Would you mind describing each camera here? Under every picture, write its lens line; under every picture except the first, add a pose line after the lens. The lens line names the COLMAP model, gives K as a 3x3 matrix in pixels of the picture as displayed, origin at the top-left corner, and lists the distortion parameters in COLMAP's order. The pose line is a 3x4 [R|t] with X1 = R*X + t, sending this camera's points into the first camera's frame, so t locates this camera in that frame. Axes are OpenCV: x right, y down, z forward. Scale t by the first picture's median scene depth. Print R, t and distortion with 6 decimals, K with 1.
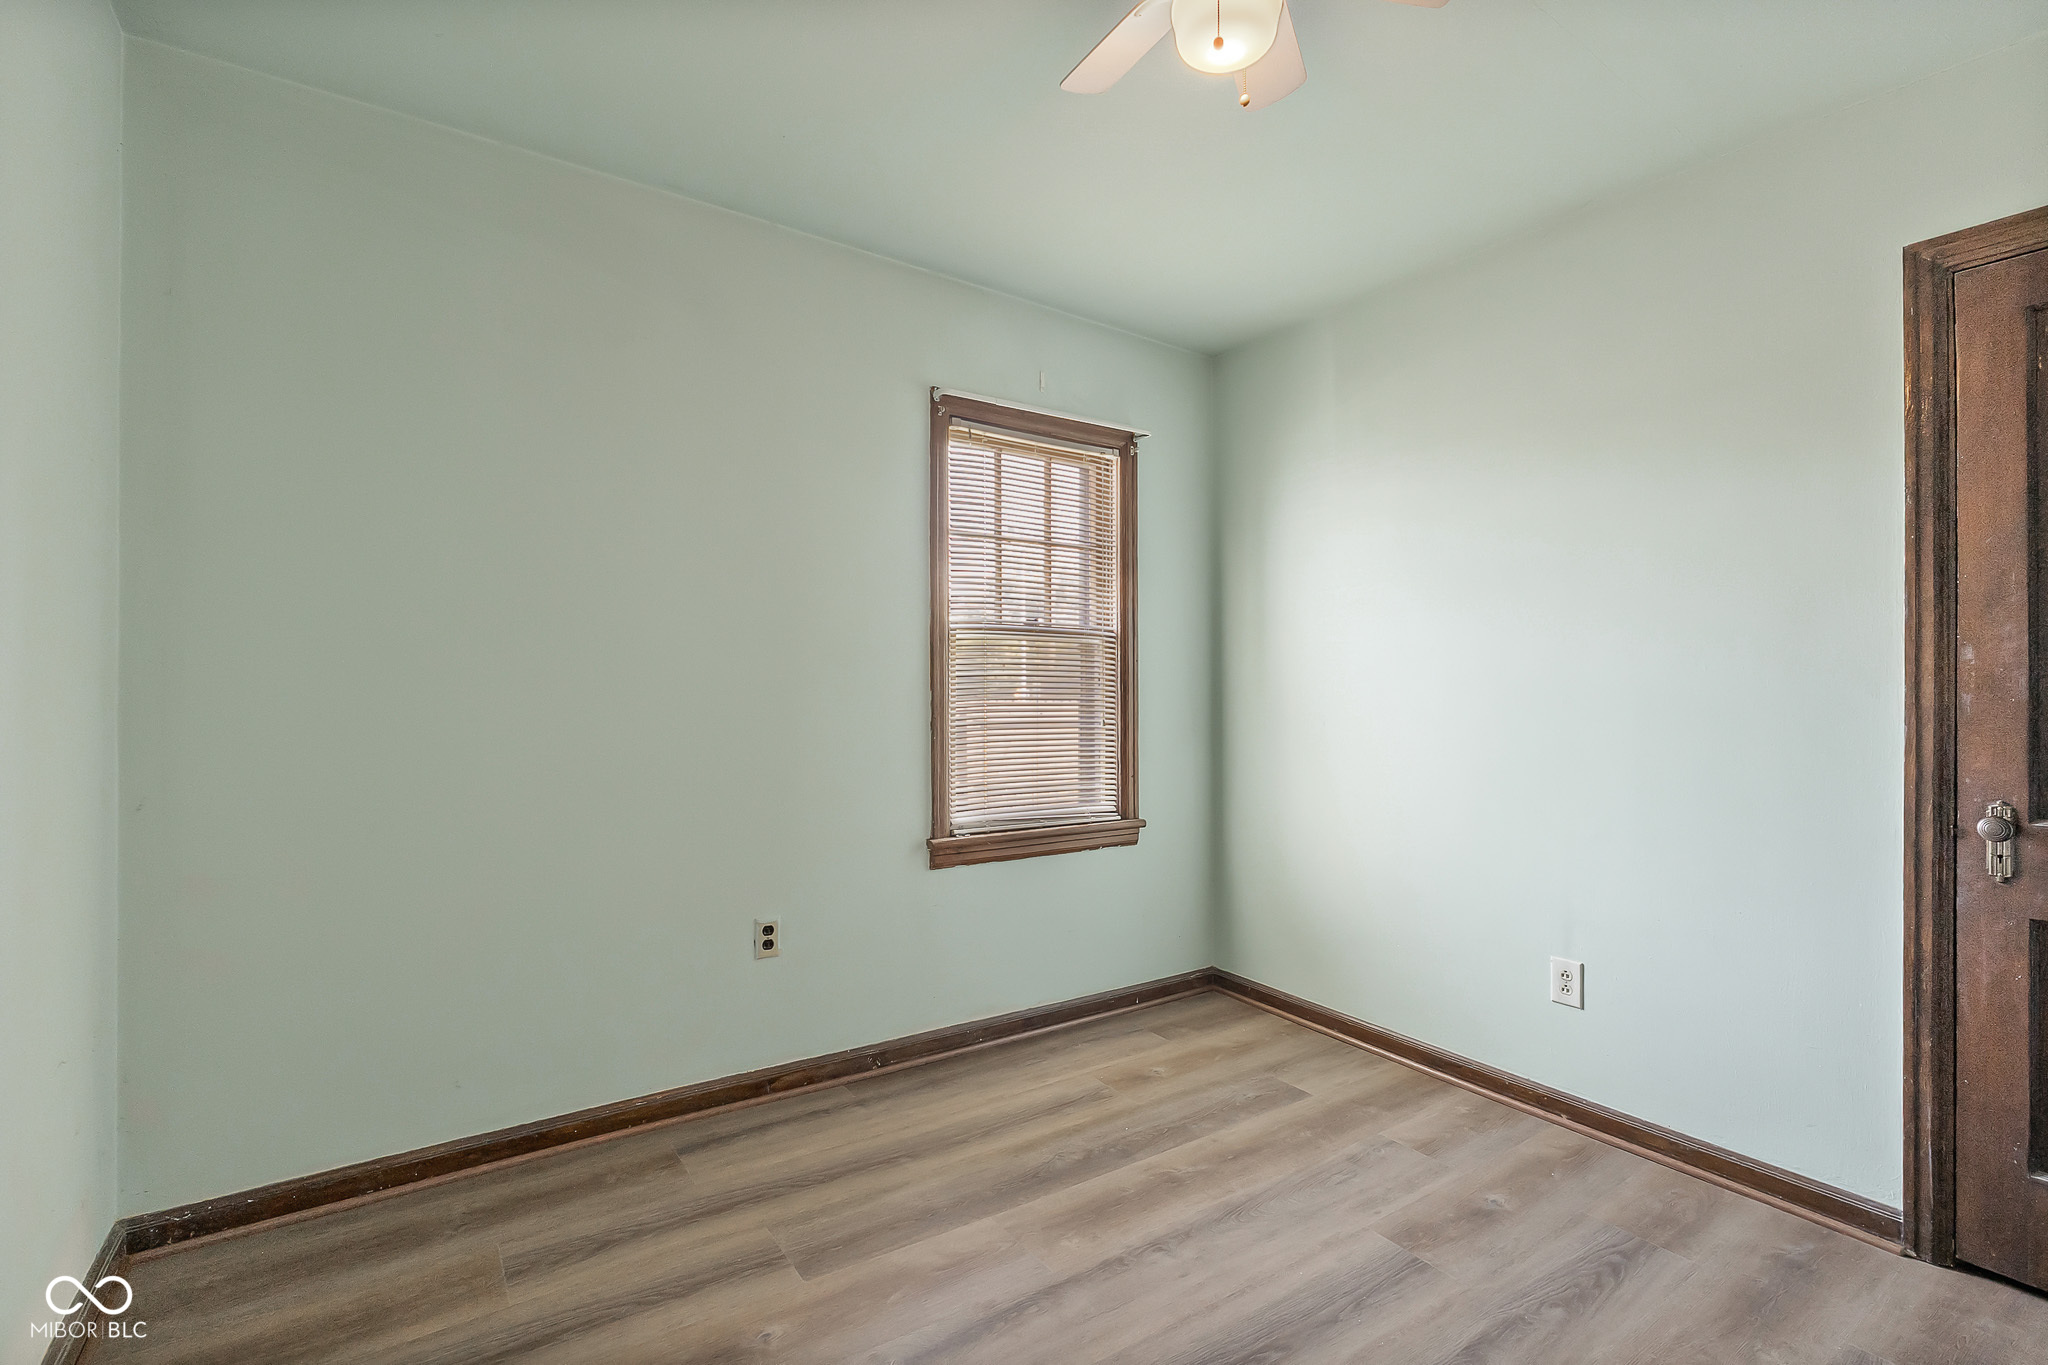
lens RADIAL K [[915.0, 0, 1034.9], [0, 915.0, 685.2], [0, 0, 1]] dist [-0.002008, 0.001062]
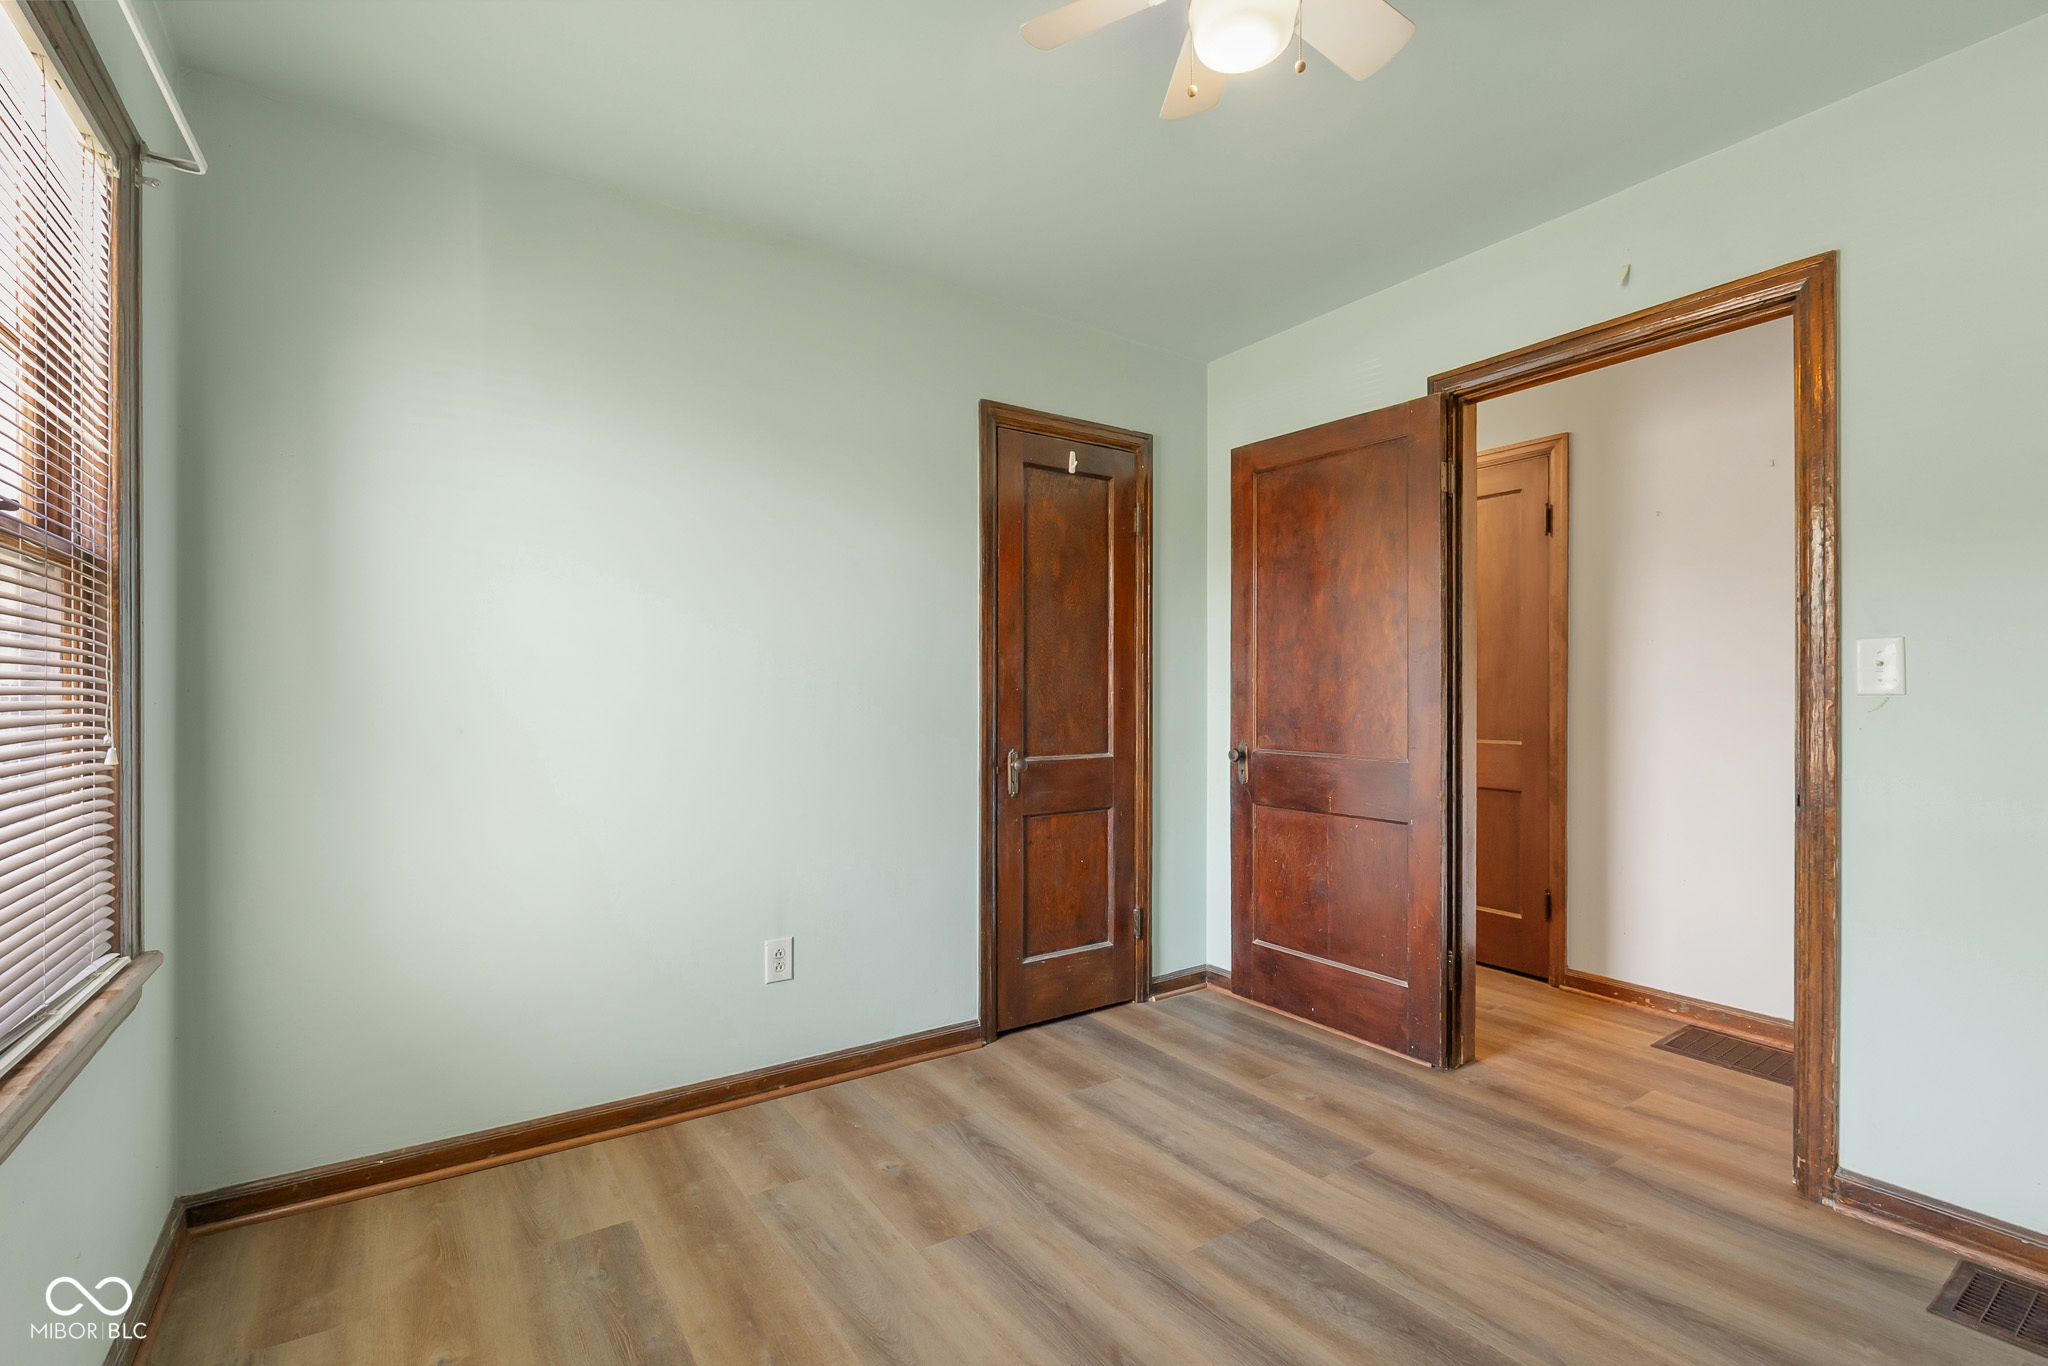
lens RADIAL K [[915.0, 0, 1005.9], [0, 915.0, 684.4], [0, 0, 1]] dist [-0.002008, 0.001062]
pose [[0.020582, 0.001007, 0.999788, -0.567484], [-0.007681, 0.999970, -0.000849, 0.006807], [-0.999759, -0.007662, 0.020589, 0.871322]]
